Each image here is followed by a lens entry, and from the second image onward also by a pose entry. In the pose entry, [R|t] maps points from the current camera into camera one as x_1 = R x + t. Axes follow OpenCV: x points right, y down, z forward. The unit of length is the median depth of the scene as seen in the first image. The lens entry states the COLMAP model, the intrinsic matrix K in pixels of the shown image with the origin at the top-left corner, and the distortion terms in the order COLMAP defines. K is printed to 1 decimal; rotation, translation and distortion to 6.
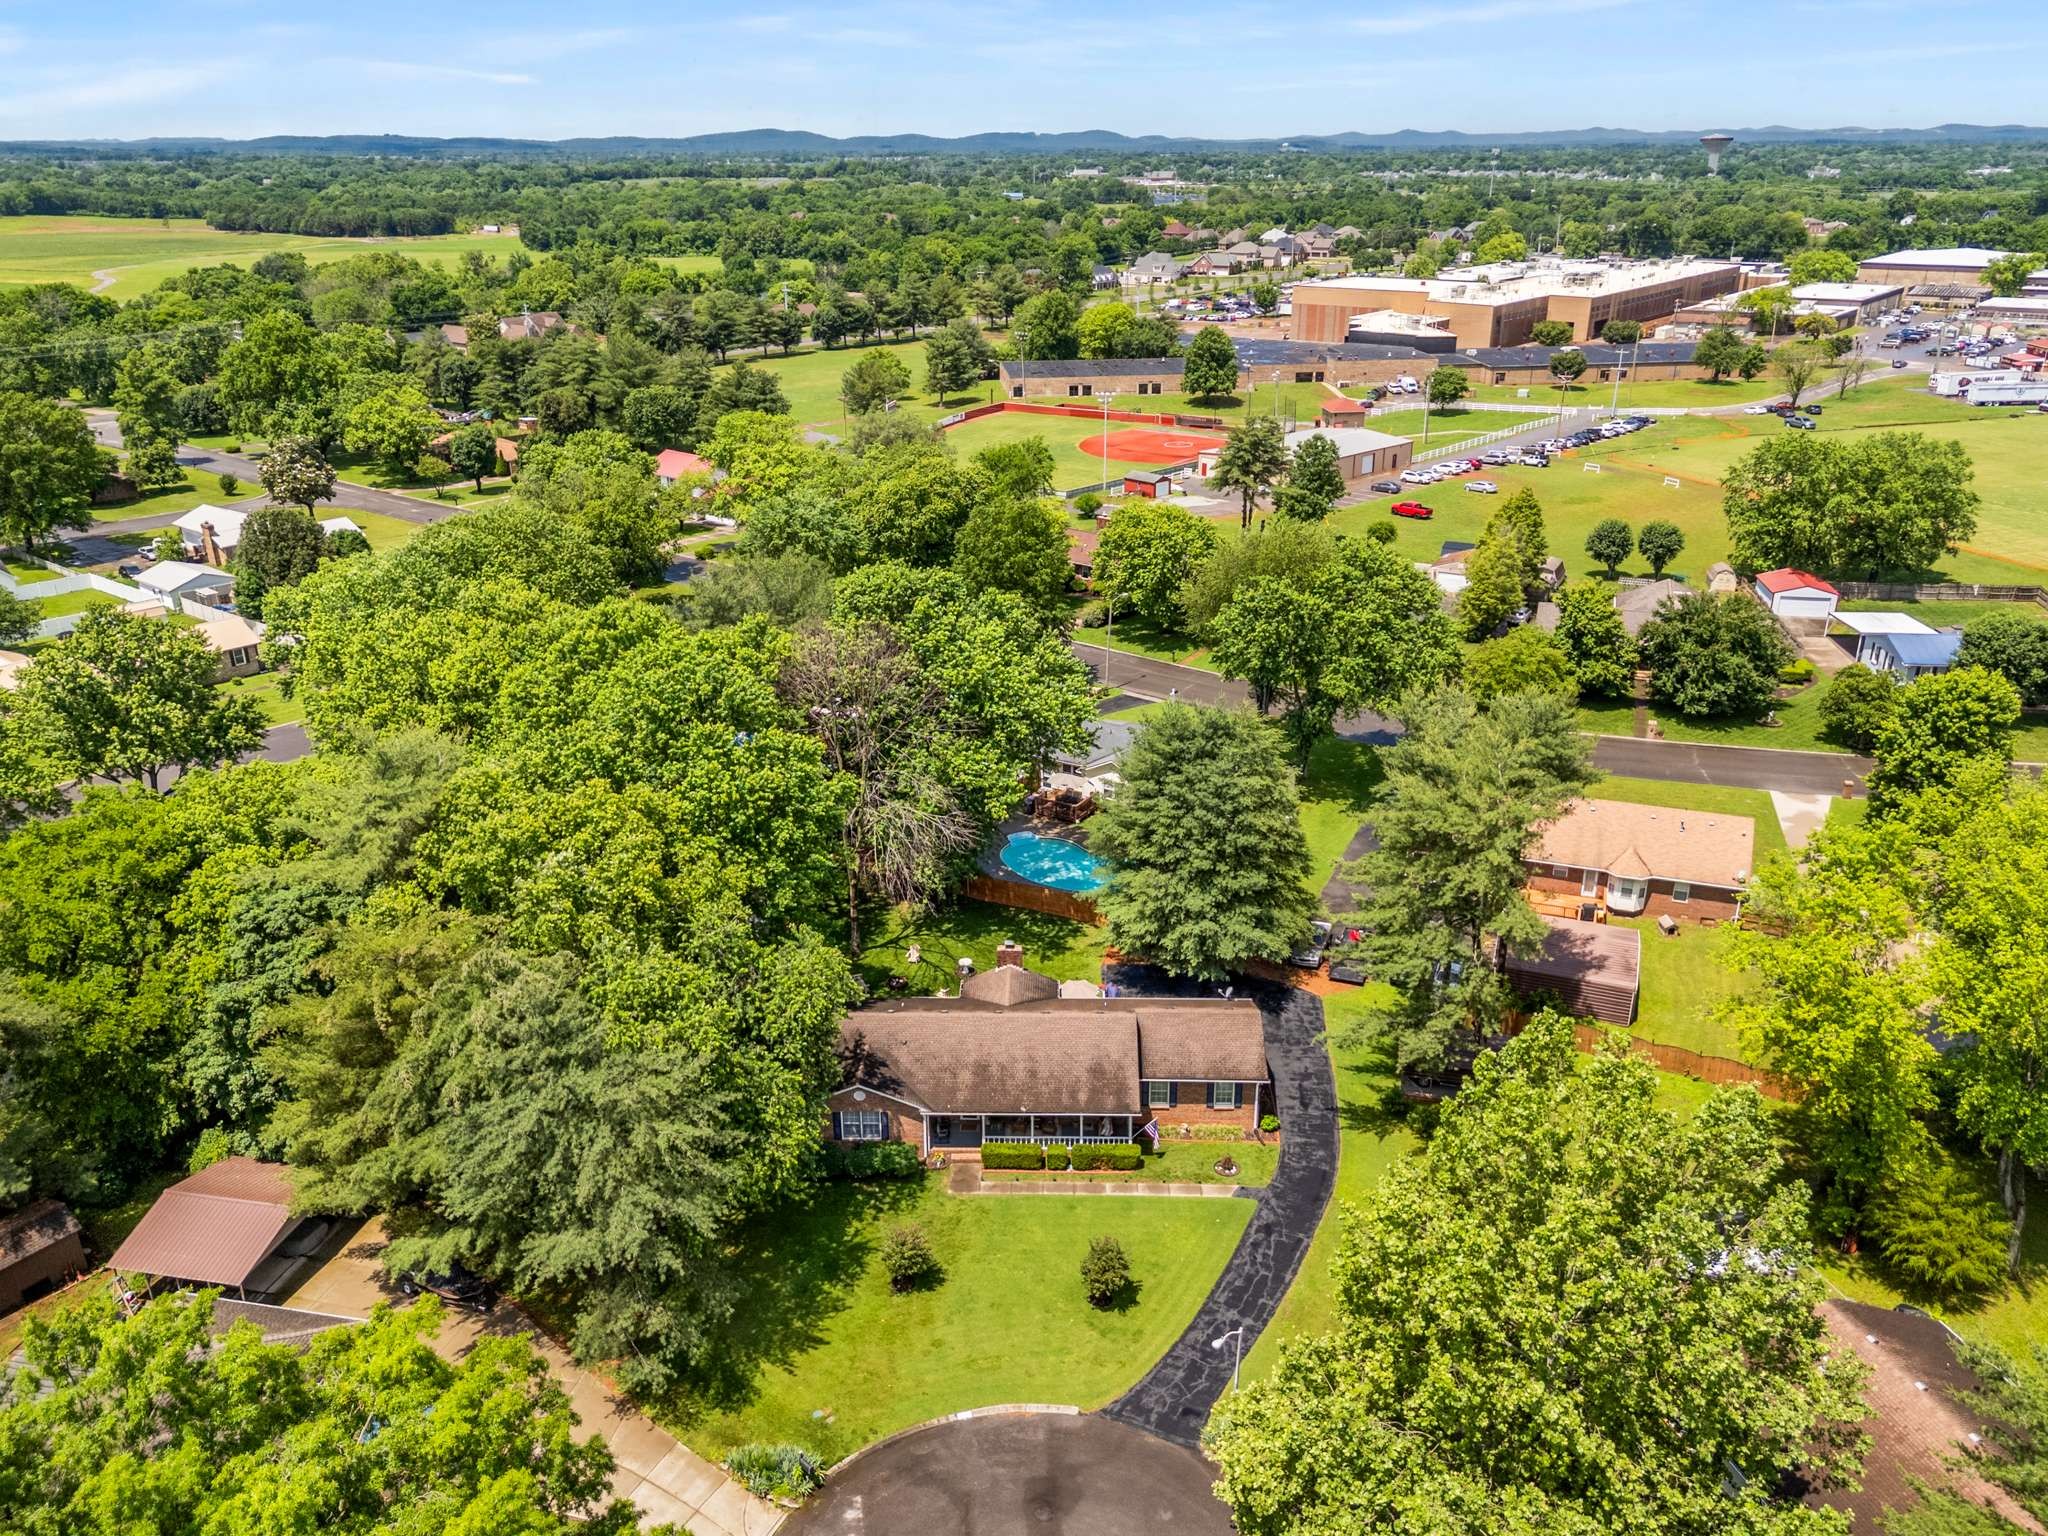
lens RADIAL K [[1514.0, 0, 1027.7], [0, 1514.0, 760.7], [0, 0, 1]] dist [0.102049, -0.095274]
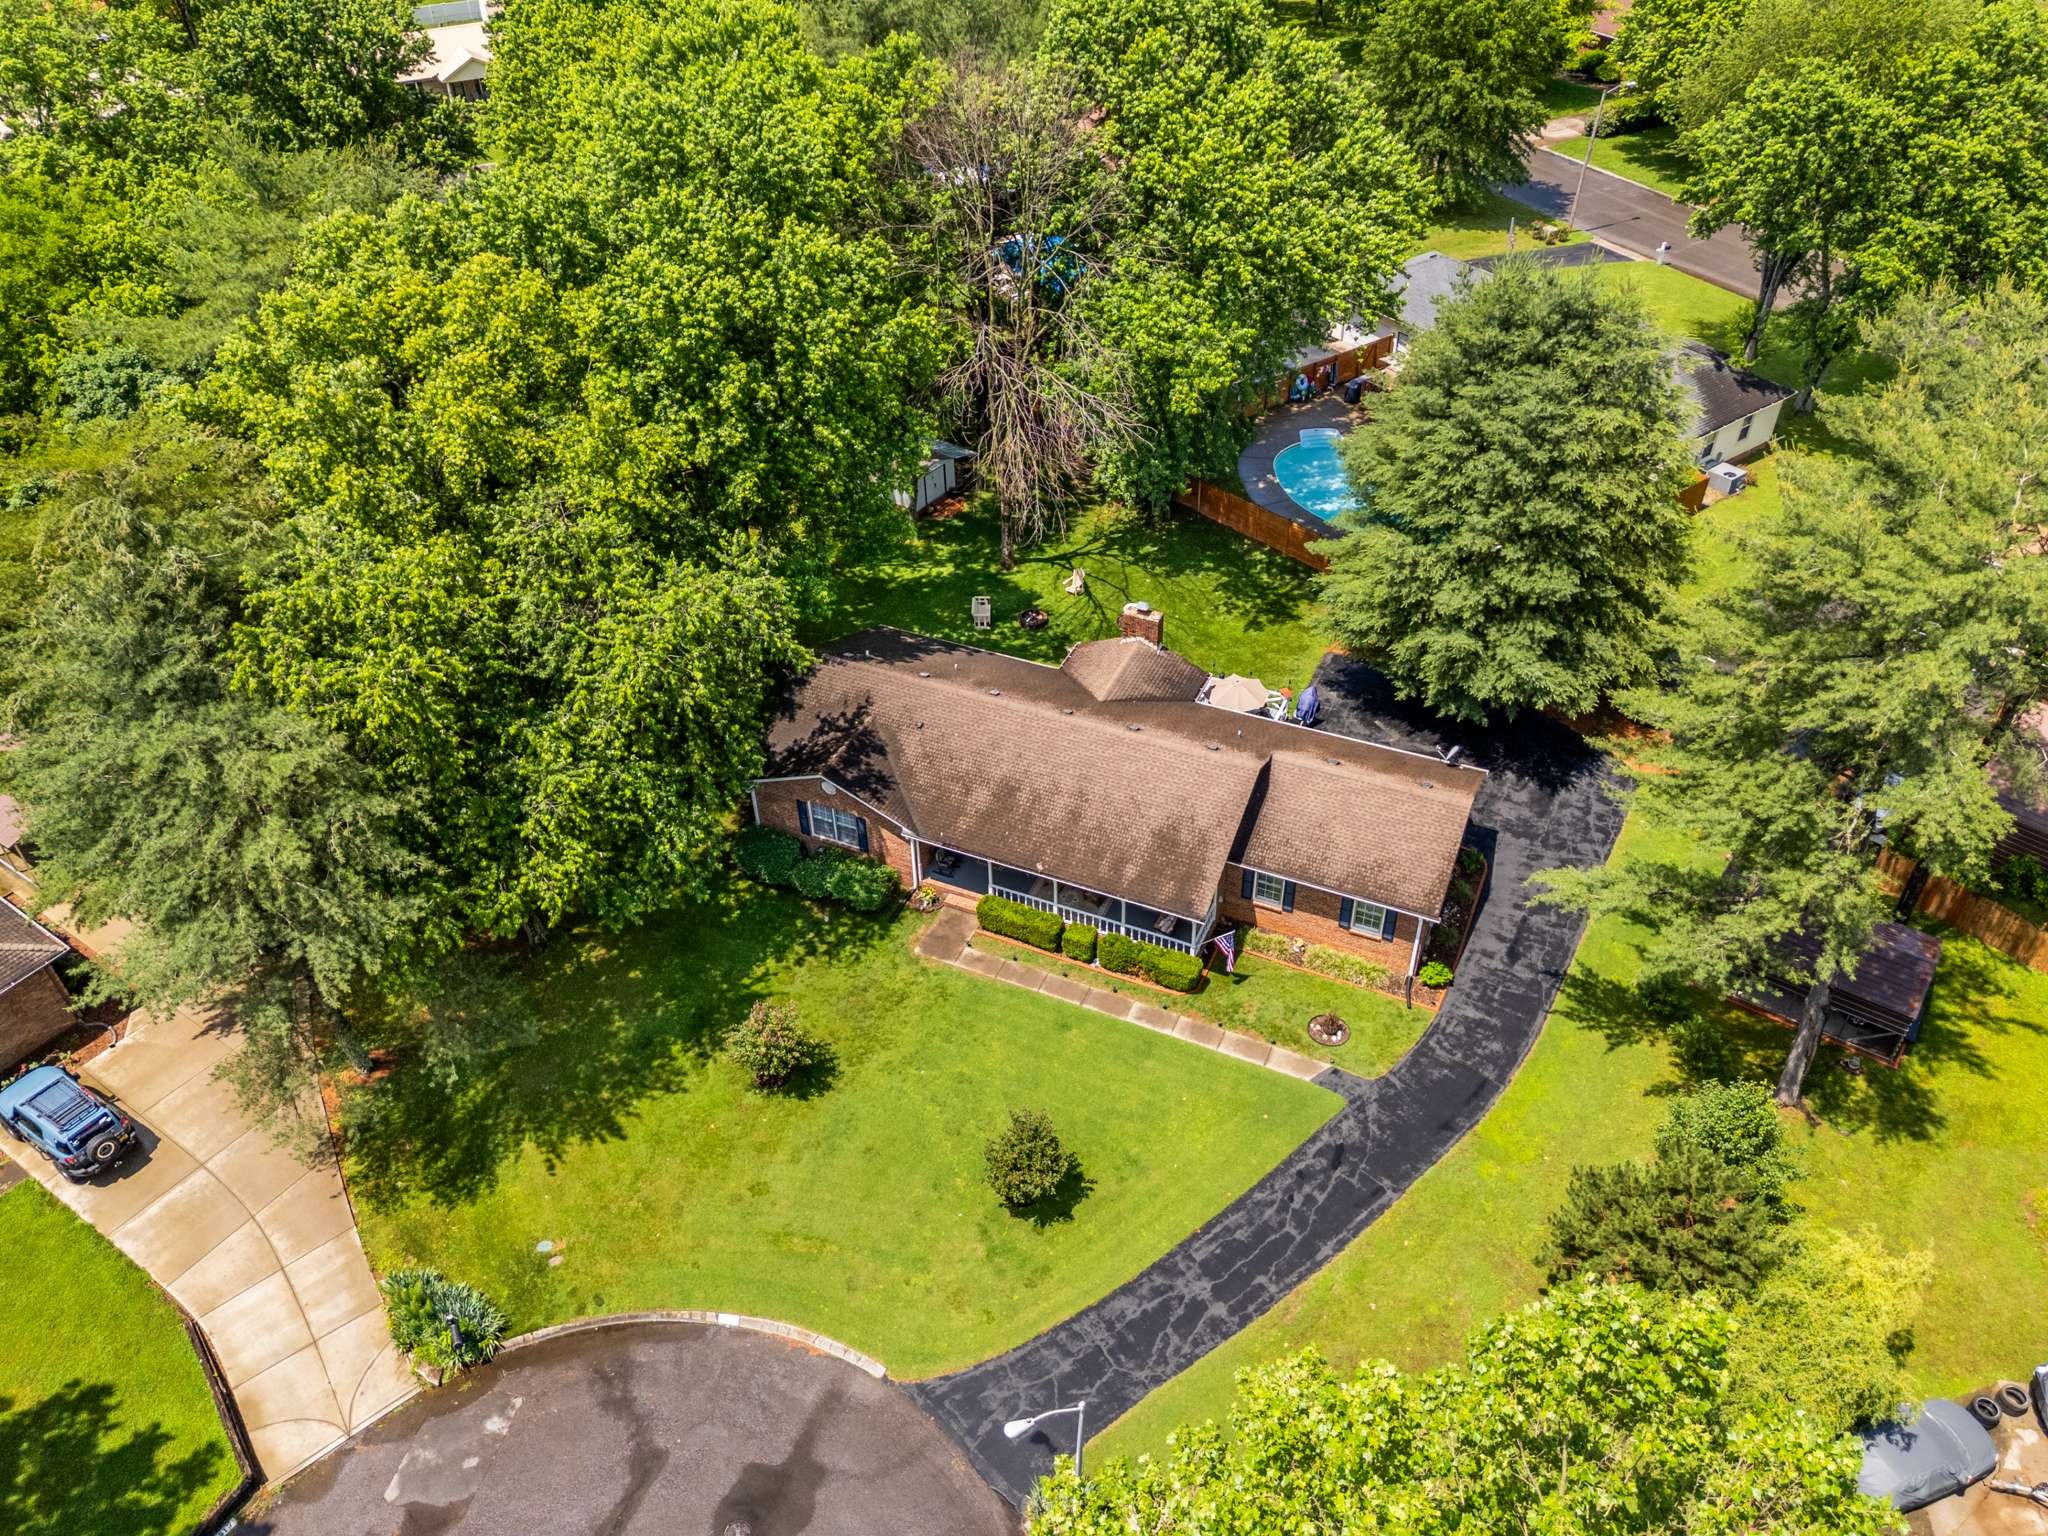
lens RADIAL K [[1514.0, 0, 1027.7], [0, 1514.0, 760.7], [0, 0, 1]] dist [0.102049, -0.095274]
pose [[0.923400, 0.235877, -0.302812, 0.155930], [-0.133902, 0.937295, 0.321788, -0.023901], [0.359727, -0.256591, 0.897083, 0.355058]]
